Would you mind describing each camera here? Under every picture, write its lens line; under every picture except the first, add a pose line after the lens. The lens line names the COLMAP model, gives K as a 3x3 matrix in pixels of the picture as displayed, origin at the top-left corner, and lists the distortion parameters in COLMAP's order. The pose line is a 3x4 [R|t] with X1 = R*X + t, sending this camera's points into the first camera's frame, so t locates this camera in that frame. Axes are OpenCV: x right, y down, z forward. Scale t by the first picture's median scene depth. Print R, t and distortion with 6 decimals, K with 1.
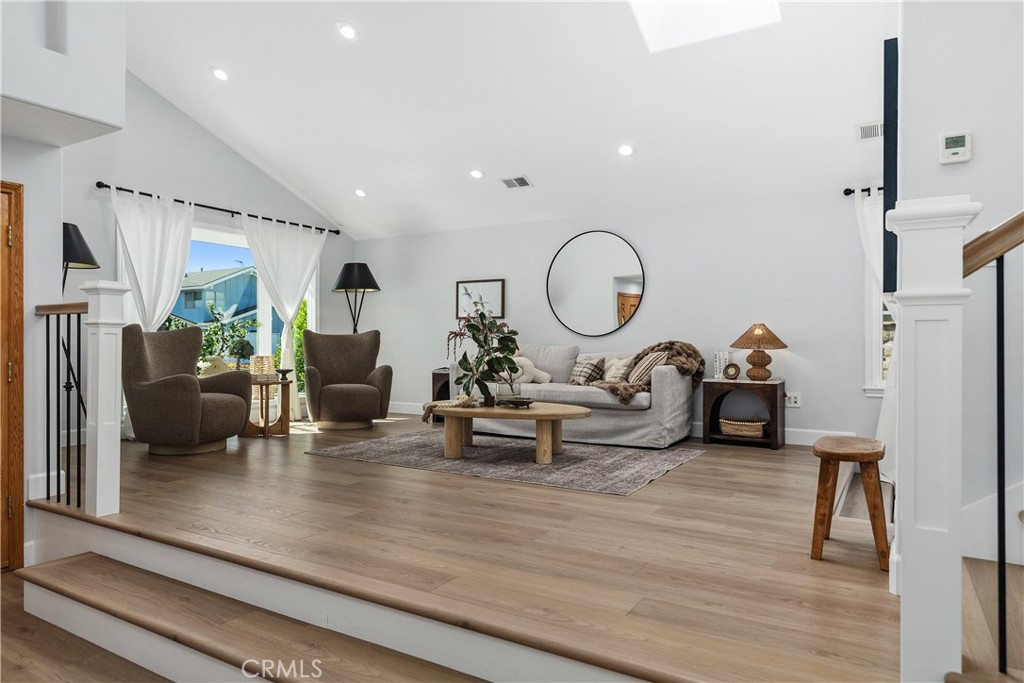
lens RADIAL K [[640.9, 0, 512.0], [0, 640.9, 341.5], [0, 0, 1]] dist [-0.000081, -0.000059]
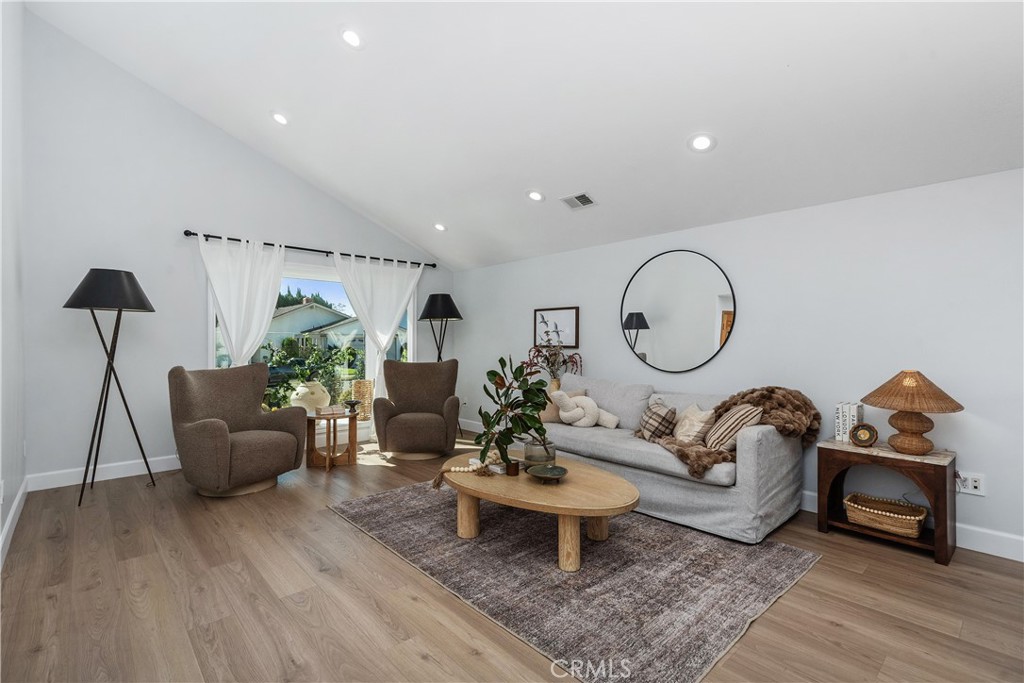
lens RADIAL K [[464.1, 0, 512.0], [0, 464.1, 341.5], [0, 0, 1]] dist [0.001565, 0.000165]
pose [[0.956960, 0.000450, -0.290221, 0.115803], [0.000004, 0.999999, 0.001565, -0.057672], [0.290221, -0.001499, 0.956958, 0.383502]]
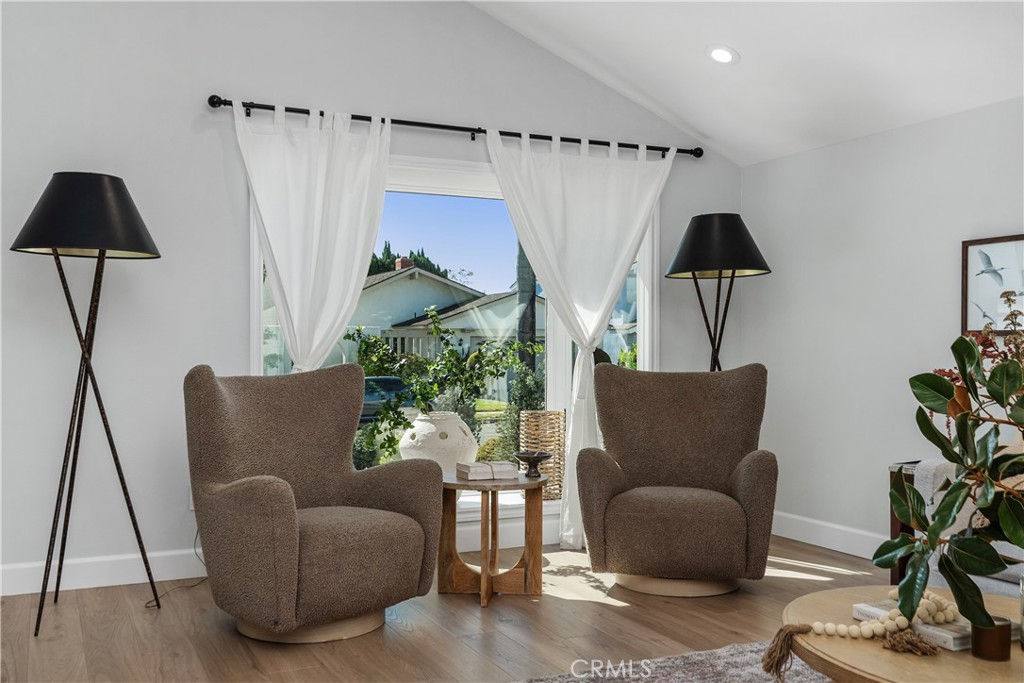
lens RADIAL K [[983.2, 0, 513.4], [0, 983.2, 349.9], [0, 0, 1]] dist [0.005531, 0.002615]
pose [[0.829022, 0.002822, -0.559209, 0.031593], [-0.001011, 0.999993, 0.003549, -0.035907], [0.559215, -0.002377, 0.829019, 0.432947]]
